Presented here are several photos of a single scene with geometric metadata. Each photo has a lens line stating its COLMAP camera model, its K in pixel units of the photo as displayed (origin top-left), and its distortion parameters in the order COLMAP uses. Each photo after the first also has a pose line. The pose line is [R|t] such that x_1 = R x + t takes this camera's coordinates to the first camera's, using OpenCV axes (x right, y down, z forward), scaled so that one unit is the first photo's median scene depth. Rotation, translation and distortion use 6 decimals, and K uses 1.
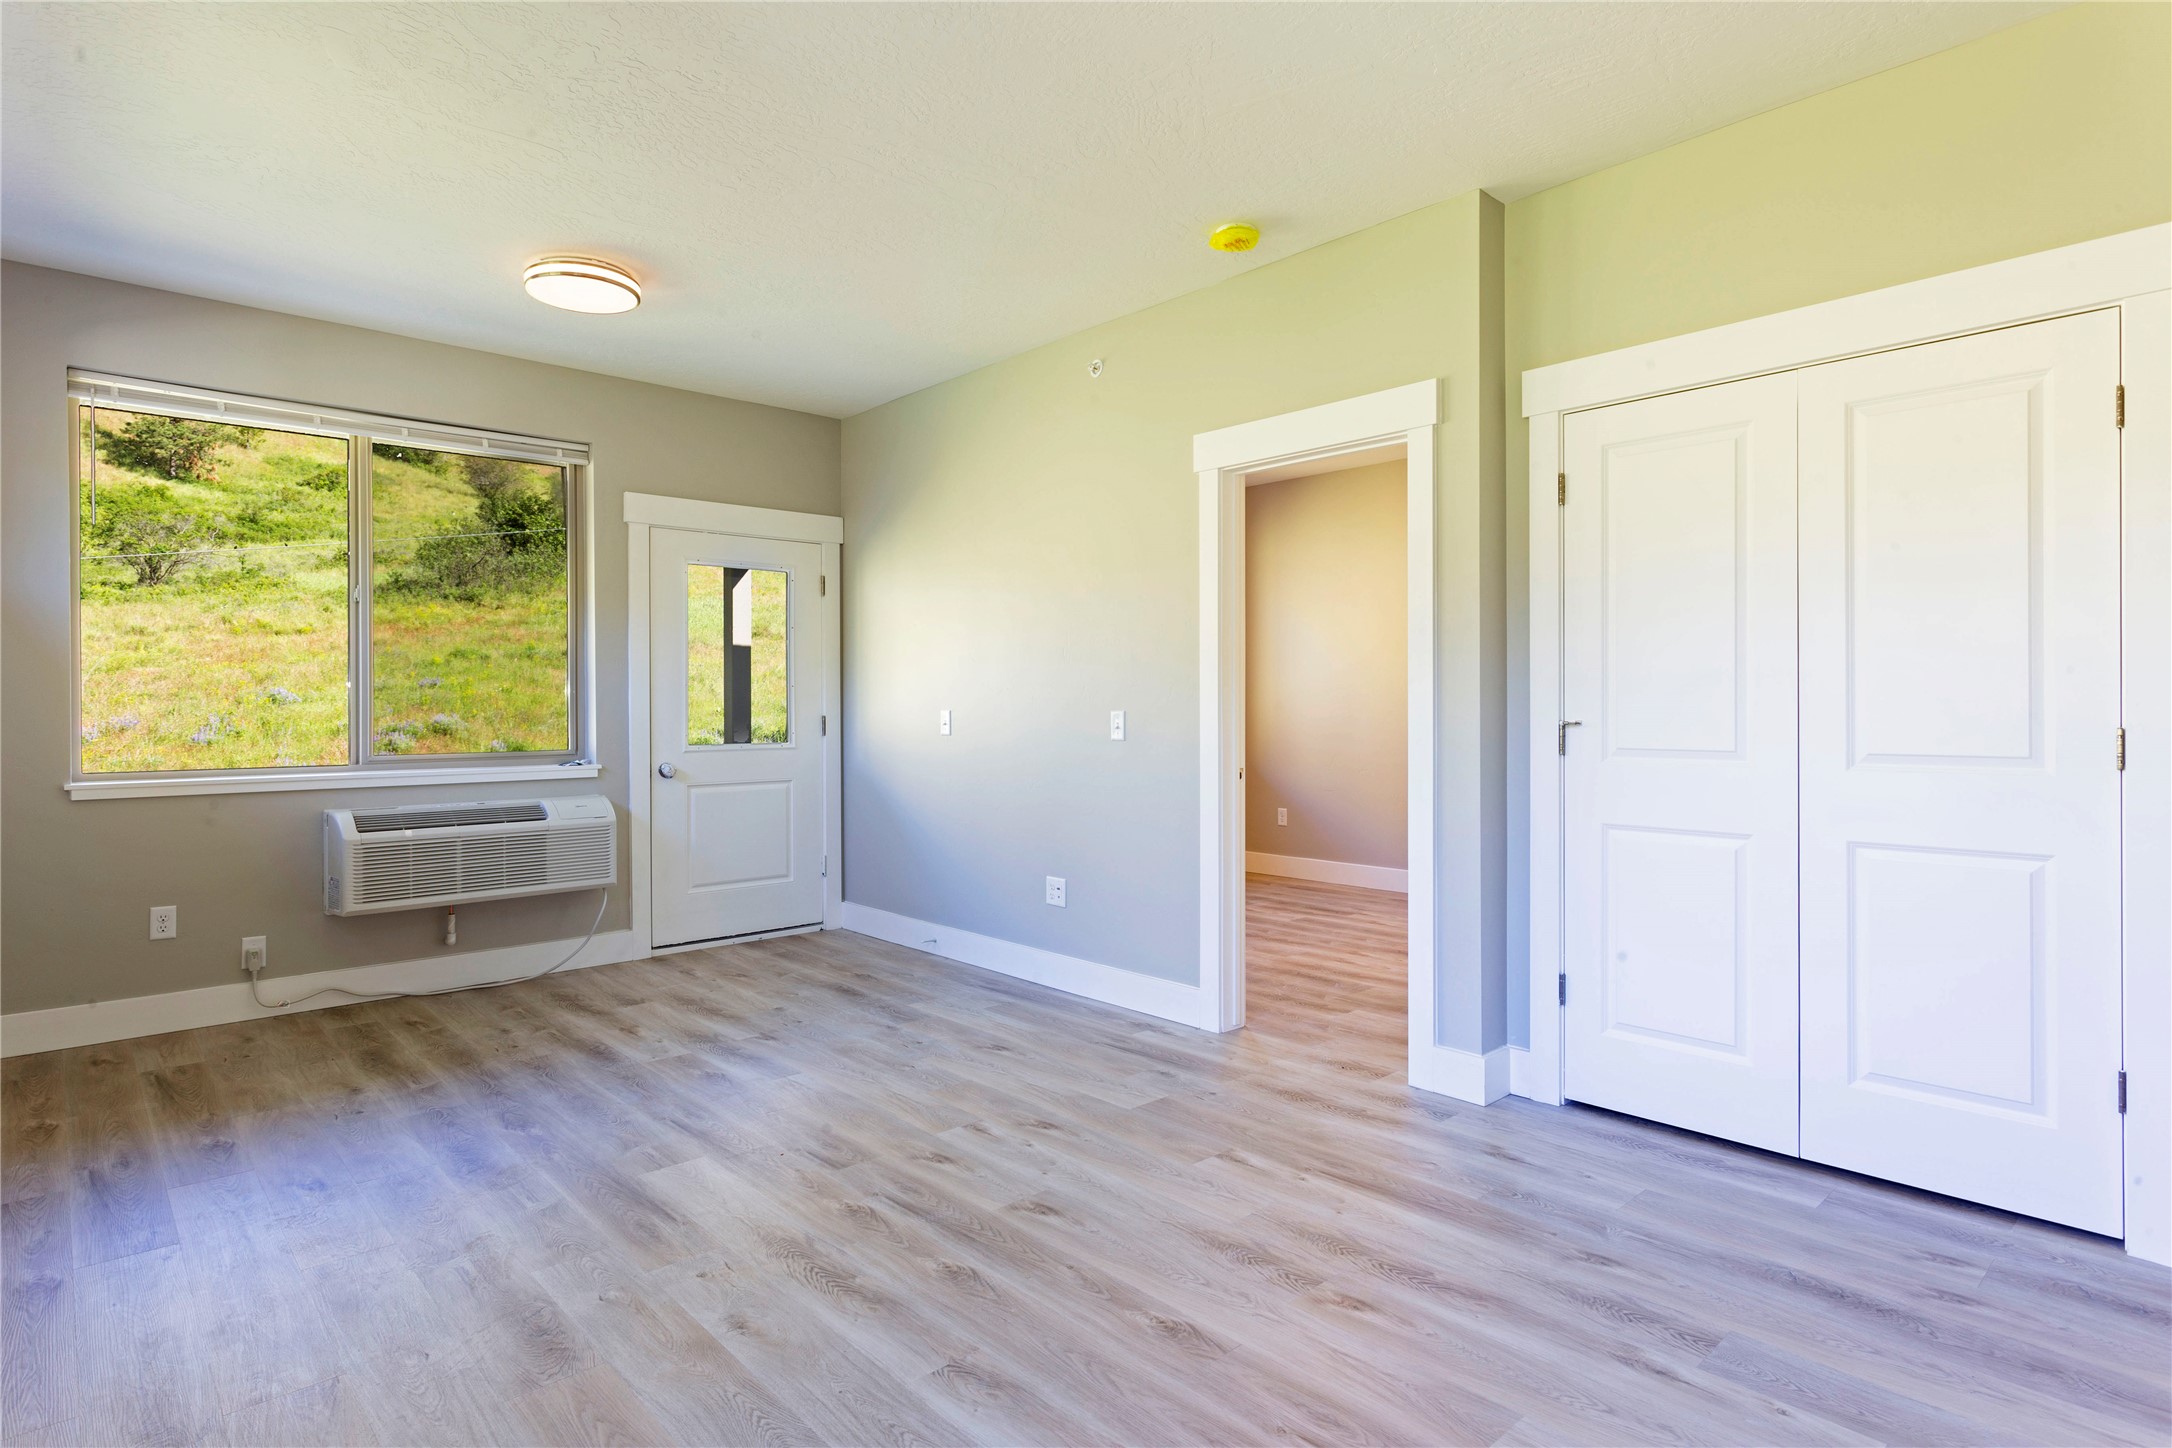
lens RADIAL K [[1125.0, 0, 1064.1], [0, 1125.0, 711.1], [0, 0, 1]] dist [-0.007531, 0.002323]
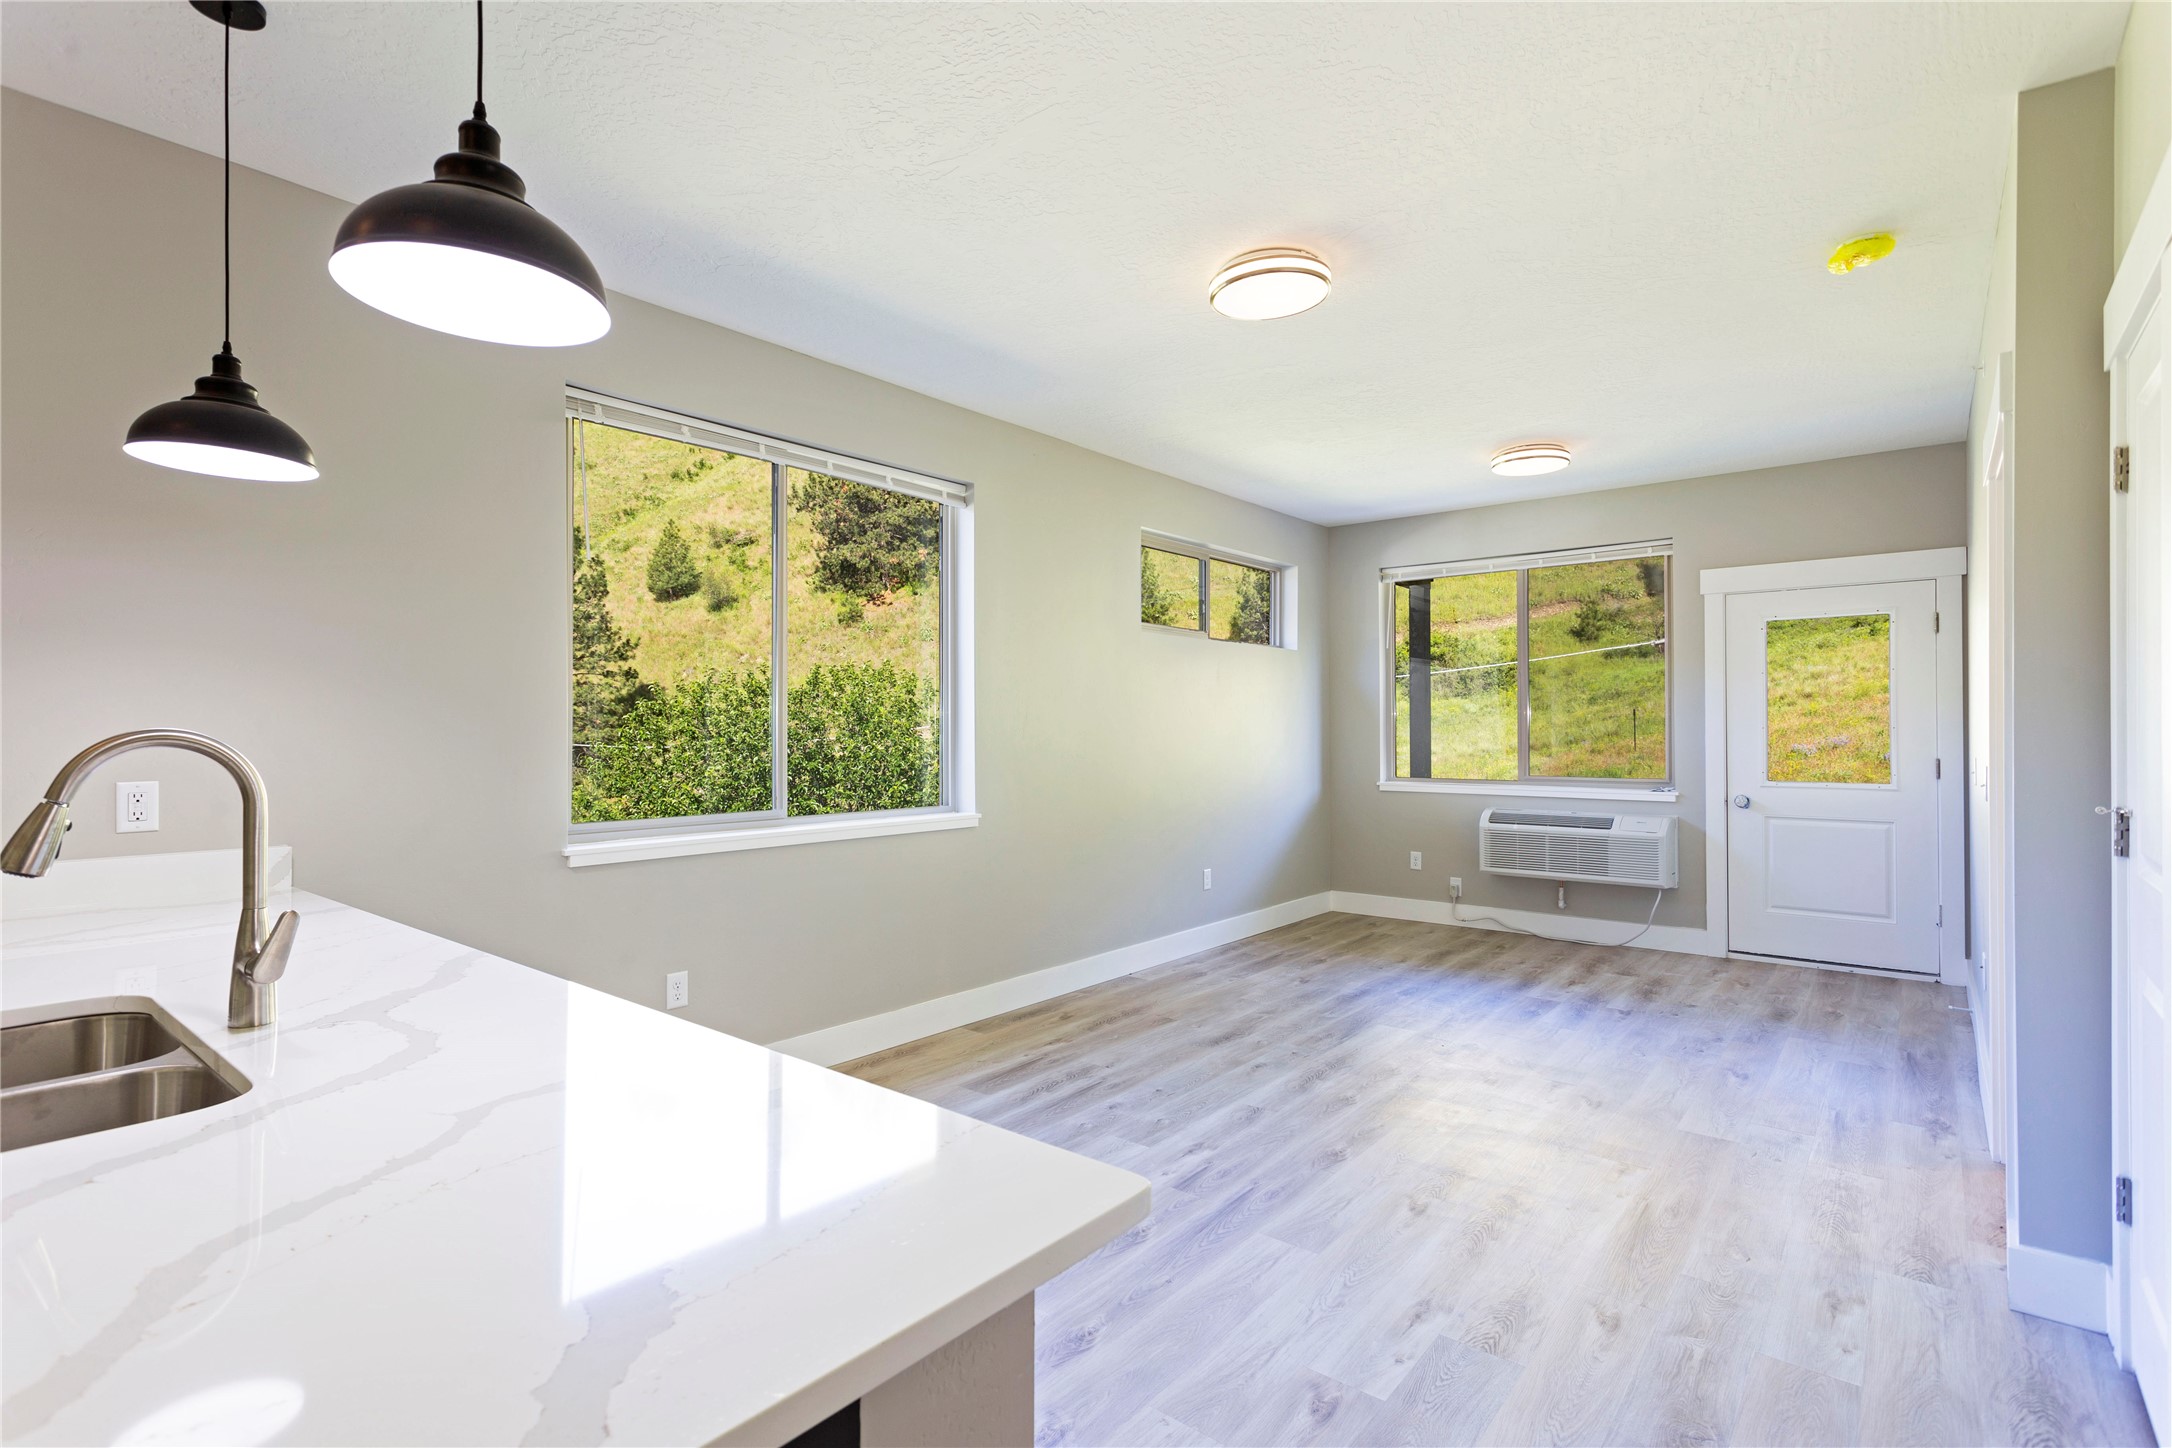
lens RADIAL K [[1019.8, 0, 1096.5], [0, 1019.8, 731.0], [0, 0, 1]] dist [0.002172, 0.001035]
pose [[0.155985, 0.007890, -0.987728, 1.094994], [-0.002180, 0.999968, 0.007644, -0.050553], [0.987757, 0.000961, 0.155998, 0.318357]]
